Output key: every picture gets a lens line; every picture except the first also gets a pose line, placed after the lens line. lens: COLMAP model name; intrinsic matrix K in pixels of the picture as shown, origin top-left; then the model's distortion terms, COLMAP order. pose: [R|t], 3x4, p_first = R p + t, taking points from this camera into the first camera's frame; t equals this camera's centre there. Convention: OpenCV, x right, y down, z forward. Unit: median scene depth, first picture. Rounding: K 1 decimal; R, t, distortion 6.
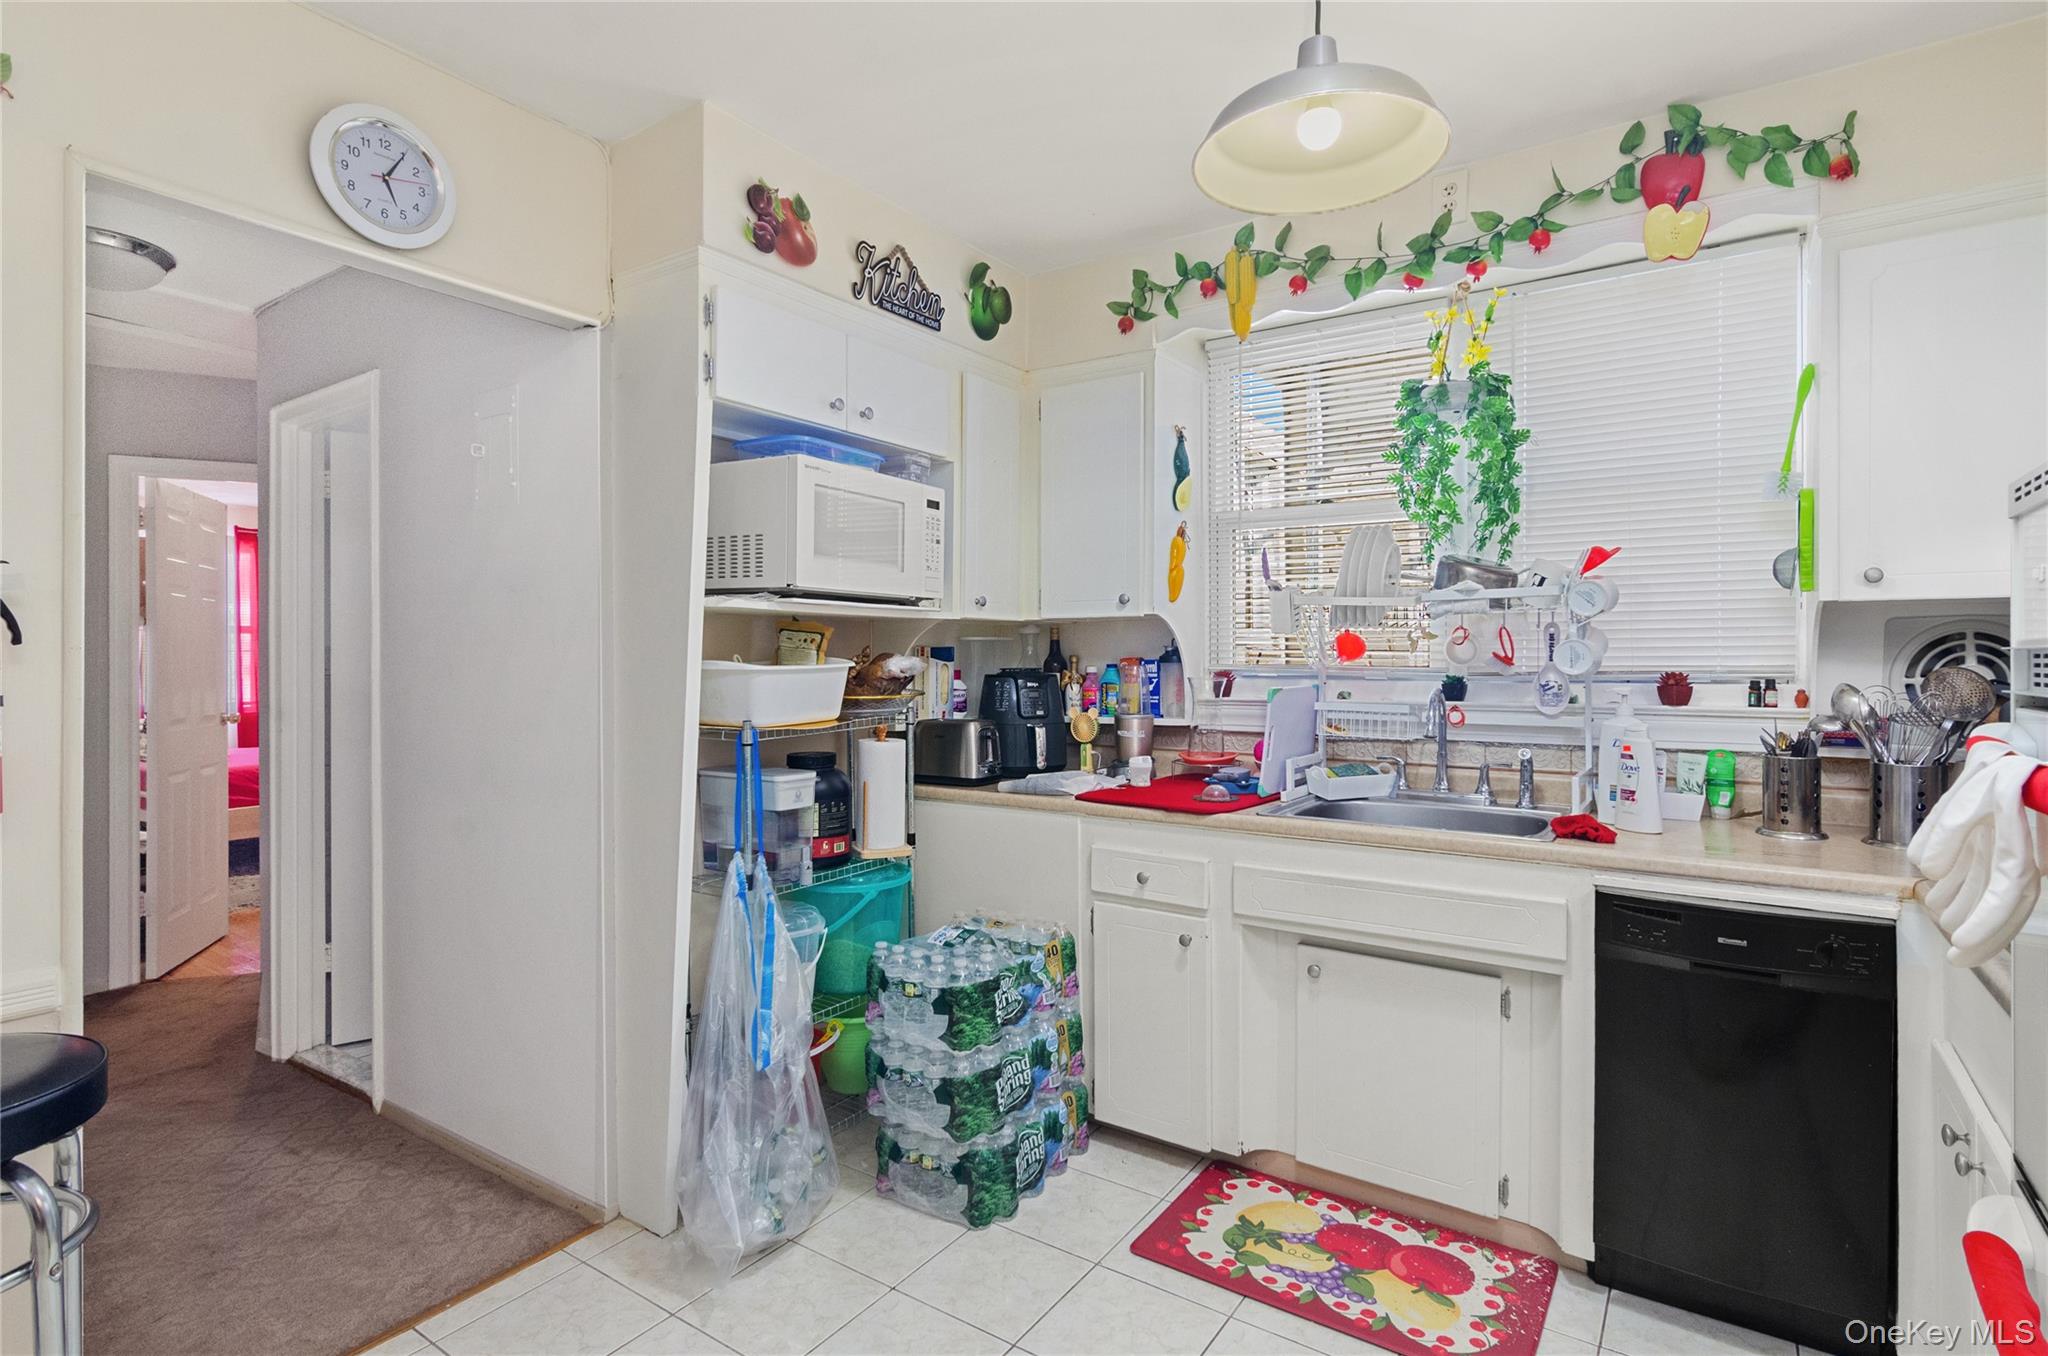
lens RADIAL K [[993.3, 0, 1027.7], [0, 993.3, 688.1], [0, 0, 1]] dist [0.002937, 0.001797]
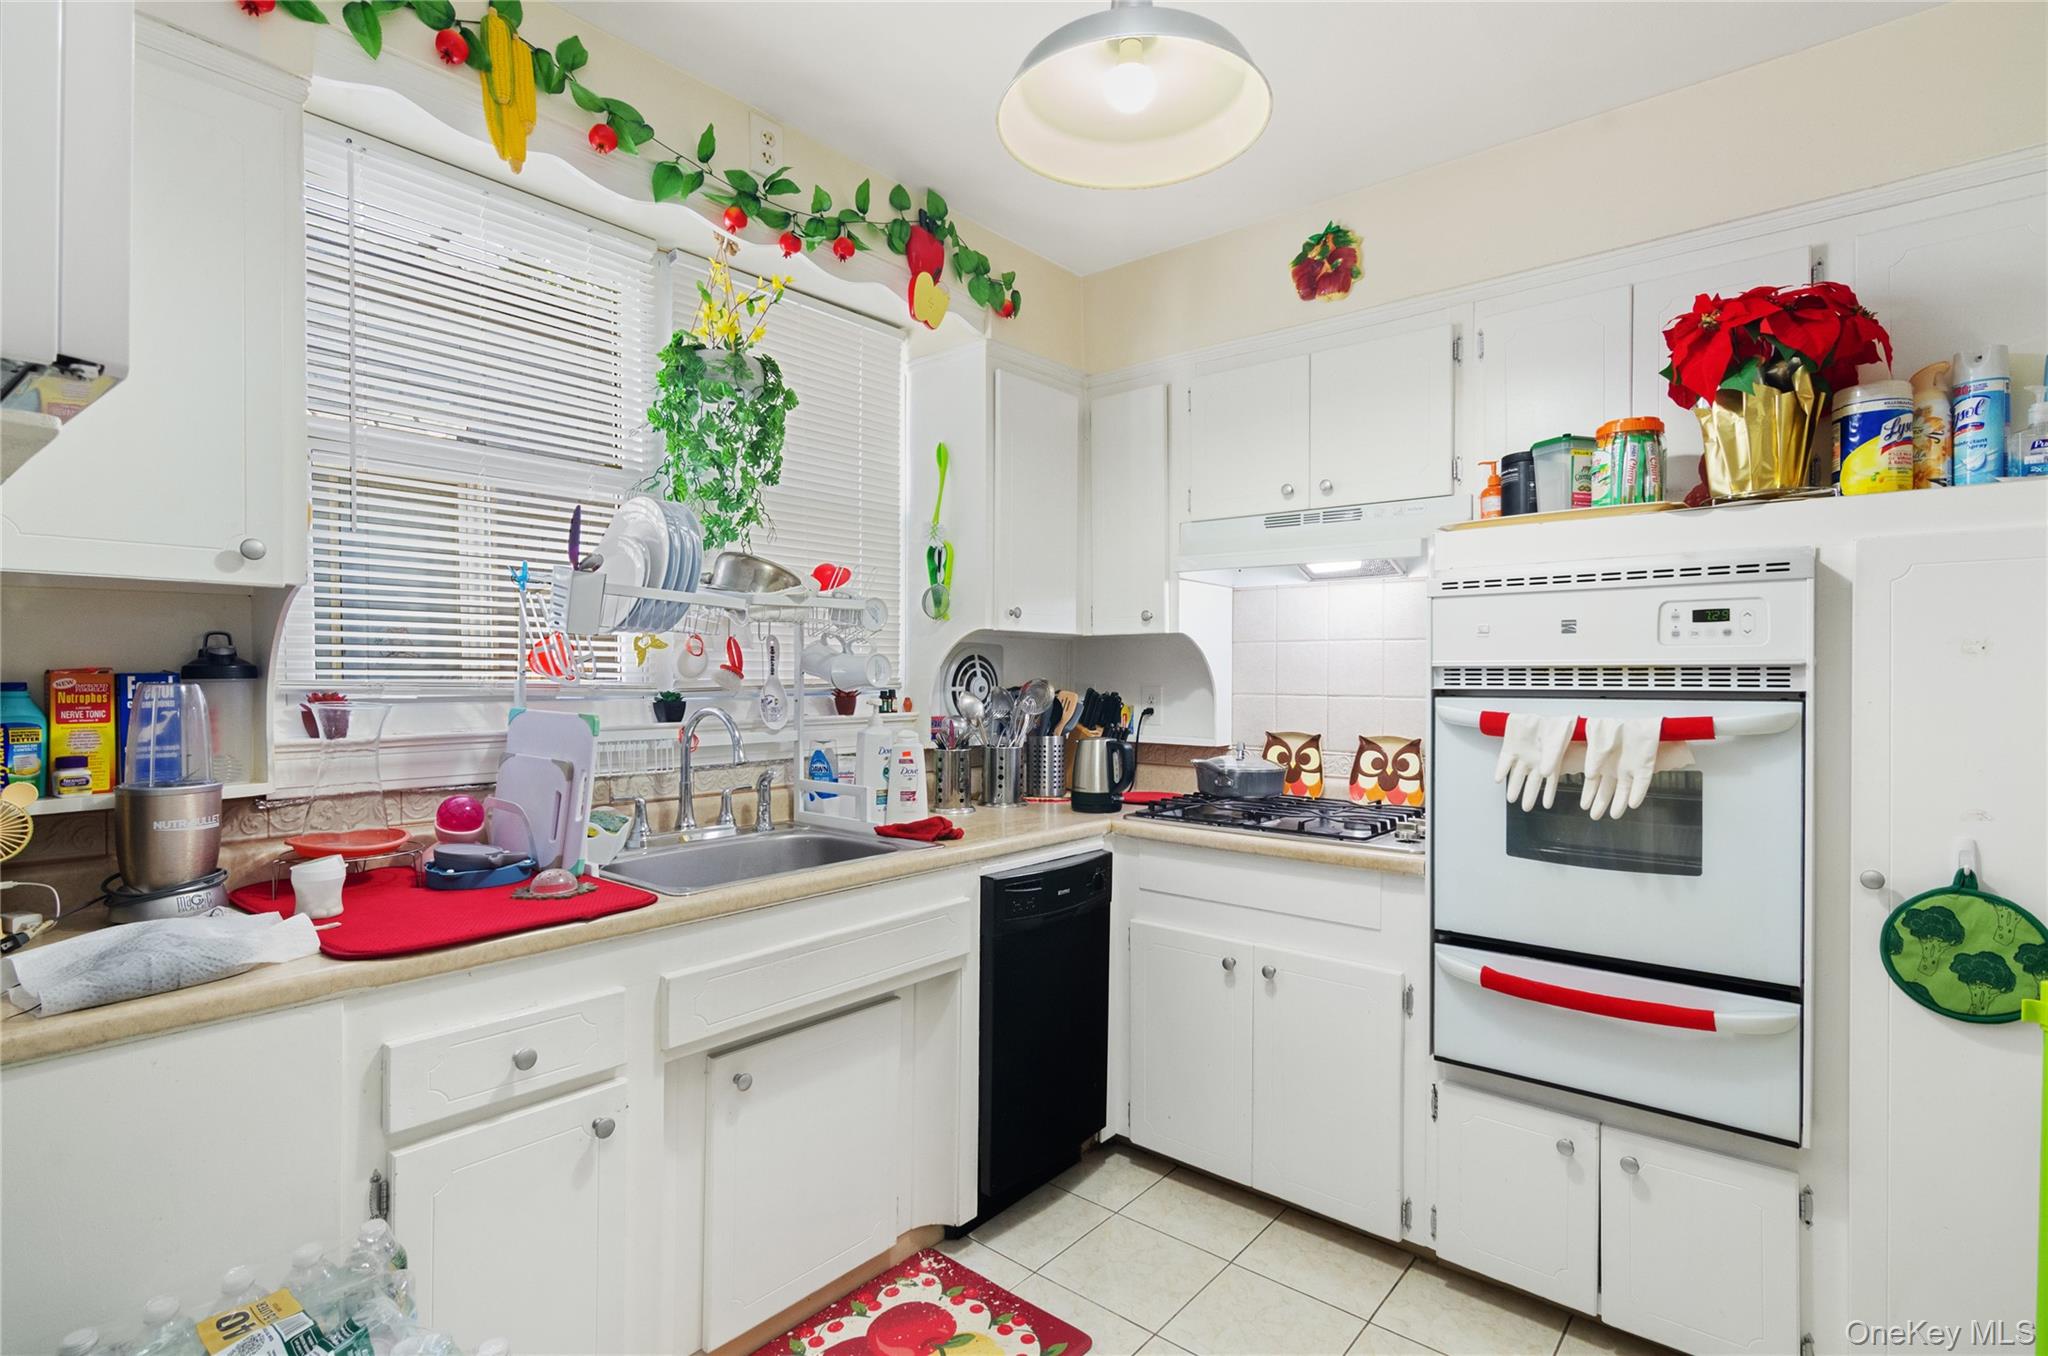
lens RADIAL K [[988.6, 0, 1016.5], [0, 988.6, 701.3], [0, 0, 1]] dist [0.001026, 0.000861]
pose [[0.111868, -0.024862, 0.993412, -0.455896], [0.030237, 0.999309, 0.021604, -0.016986], [-0.993263, 0.027621, 0.112543, 0.736917]]
